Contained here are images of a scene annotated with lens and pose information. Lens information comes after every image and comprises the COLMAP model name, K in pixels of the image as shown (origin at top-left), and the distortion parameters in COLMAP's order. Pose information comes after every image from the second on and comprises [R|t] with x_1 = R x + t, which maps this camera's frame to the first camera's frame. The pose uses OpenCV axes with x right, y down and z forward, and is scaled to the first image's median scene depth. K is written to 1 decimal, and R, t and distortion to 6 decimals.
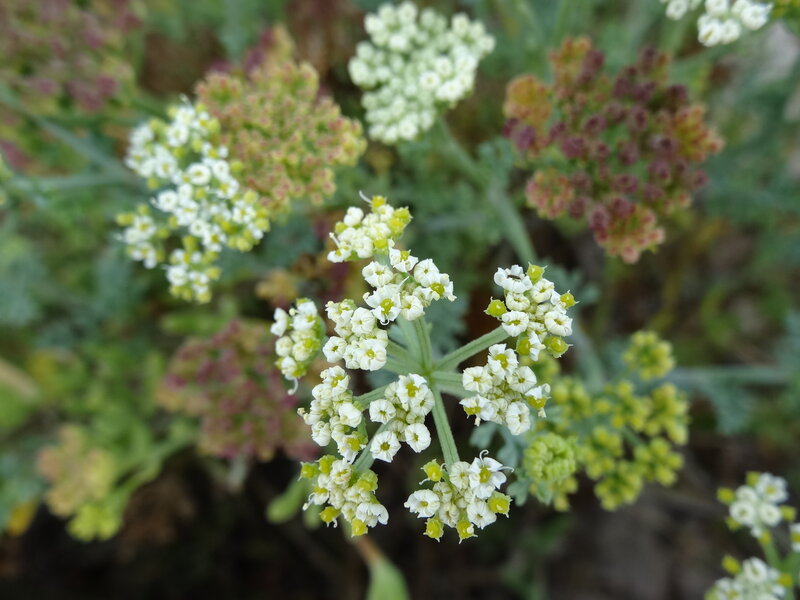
lens RADIAL K [[594.8, 0, 400.0], [0, 594.8, 300.0], [0, 0, 1]] dist [0.000784, 0.004158]
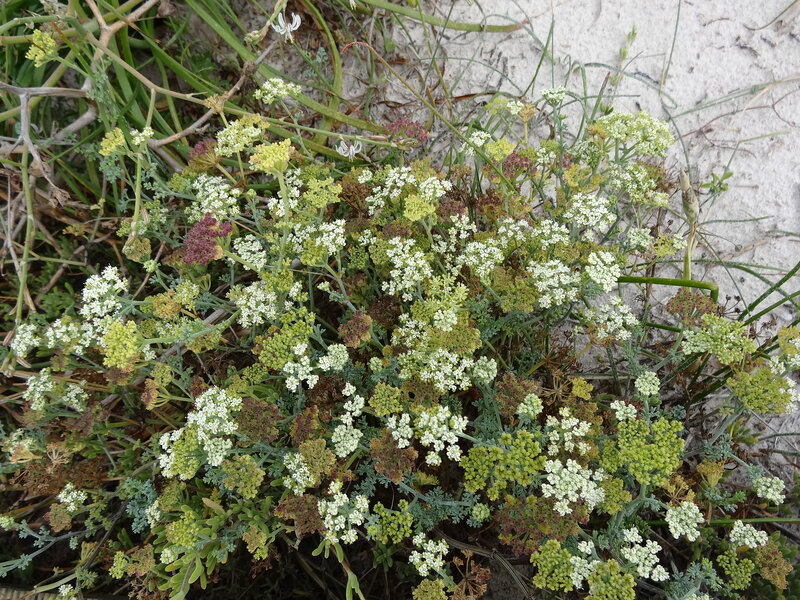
lens RADIAL K [[594.8, 0, 400.0], [0, 594.8, 300.0], [0, 0, 1]] dist [0.000784, 0.004158]
pose [[0.999690, -0.022384, -0.010921, 0.621518], [0.020564, 0.989196, -0.145147, -0.982583], [0.014052, 0.144877, 0.989350, -4.520790]]
